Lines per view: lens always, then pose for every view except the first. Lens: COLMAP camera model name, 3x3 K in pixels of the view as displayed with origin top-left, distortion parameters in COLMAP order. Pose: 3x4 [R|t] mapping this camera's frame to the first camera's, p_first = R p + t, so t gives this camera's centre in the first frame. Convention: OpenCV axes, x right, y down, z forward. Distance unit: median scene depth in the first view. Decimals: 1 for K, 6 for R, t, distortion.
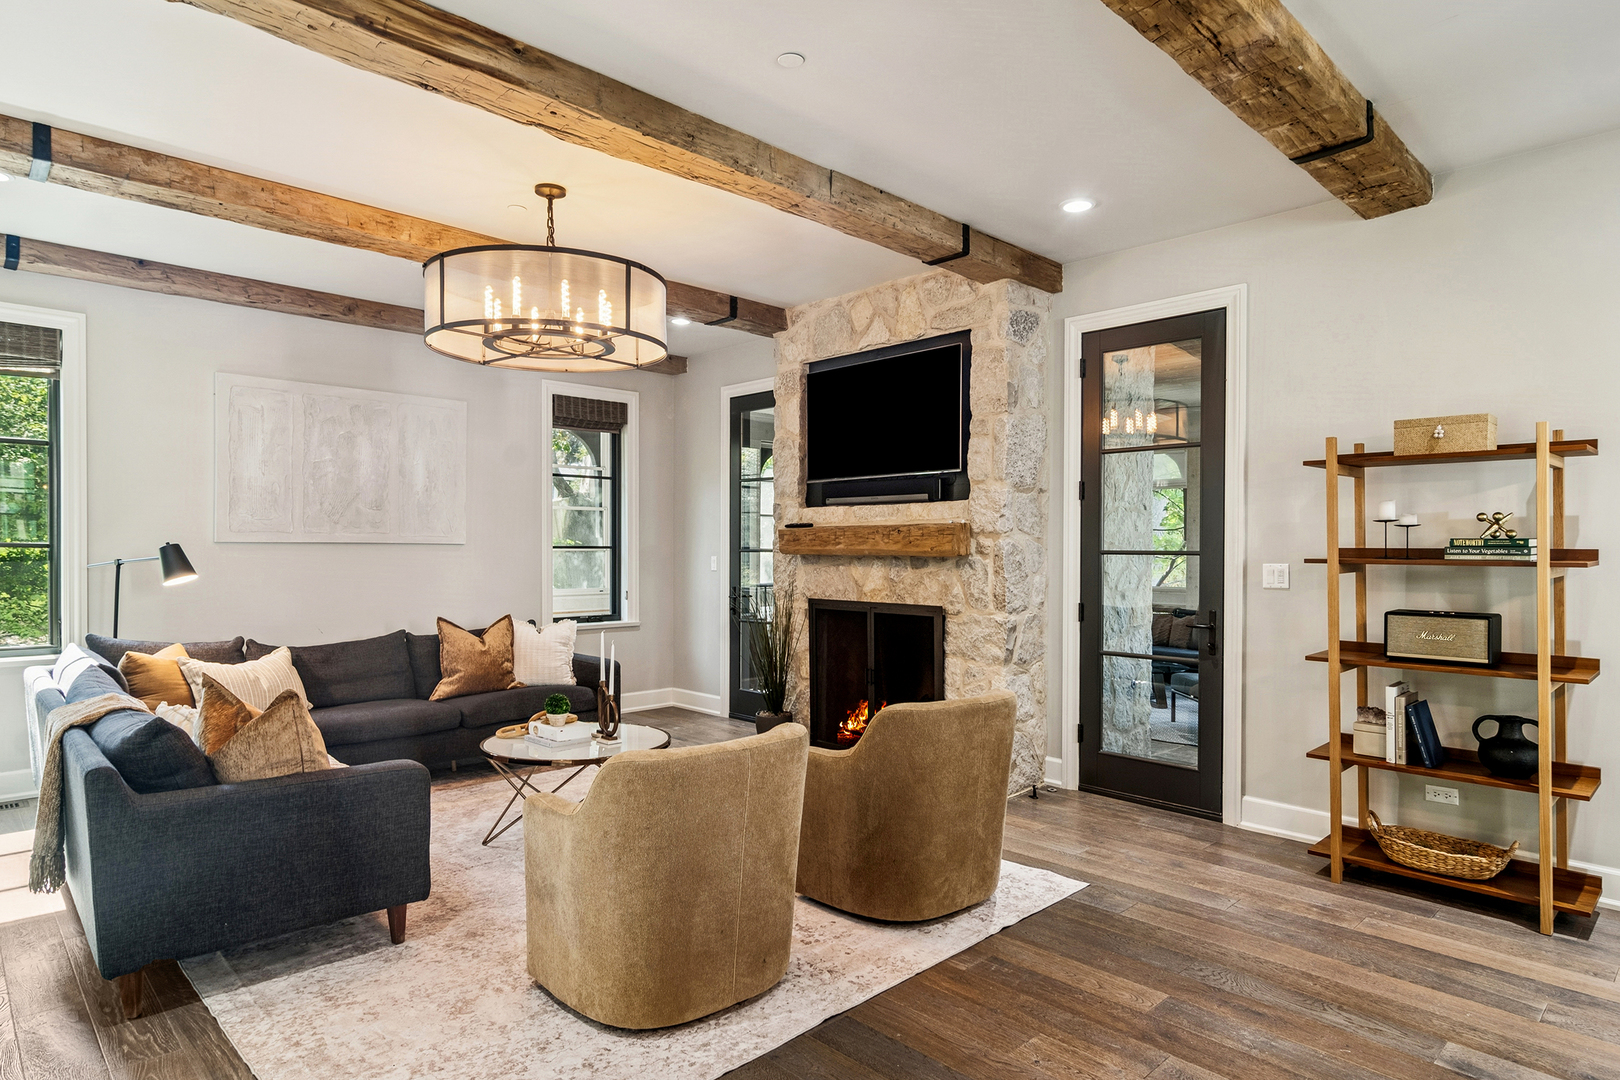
lens RADIAL K [[919.5, 0, 812.1], [0, 919.5, 559.1], [0, 0, 1]] dist [0.000436, 0.000173]
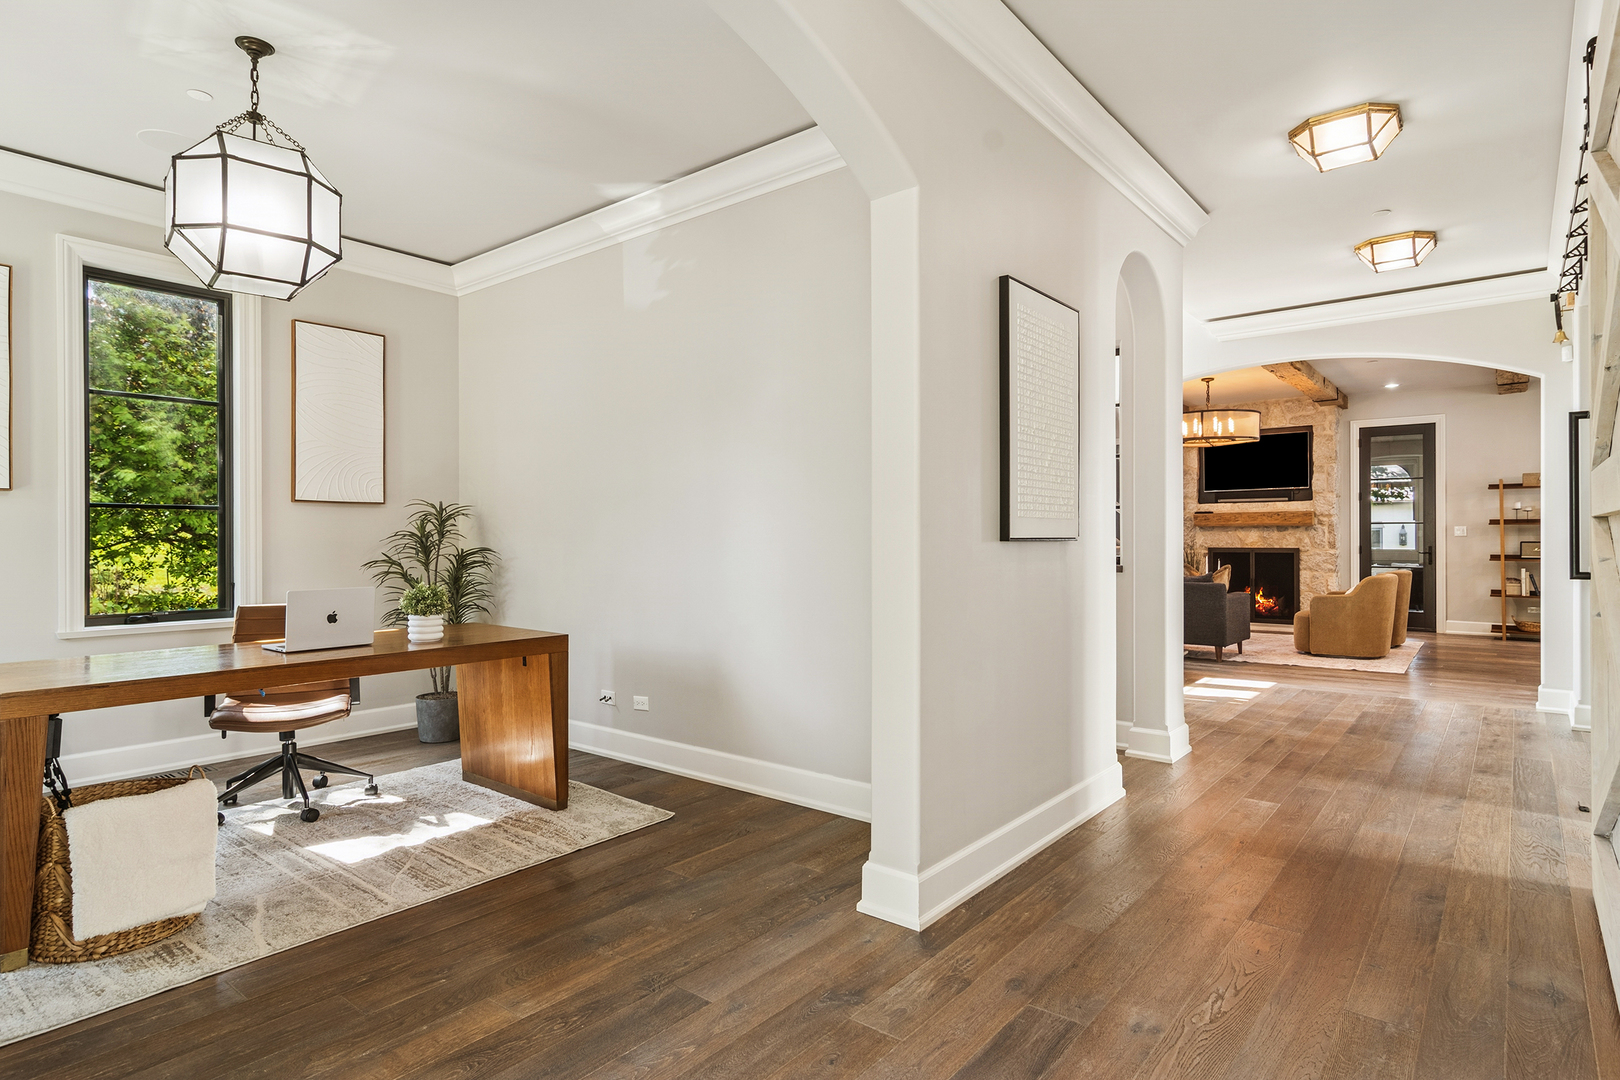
lens RADIAL K [[878.2, 0, 805.4], [0, 878.2, 534.5], [0, 0, 1]] dist [-0.000765, 0.000263]
pose [[0.993086, -0.006547, 0.117207, -1.323534], [0.008233, 0.999869, -0.013907, 0.039003], [-0.117101, 0.014776, 0.993010, -0.999015]]
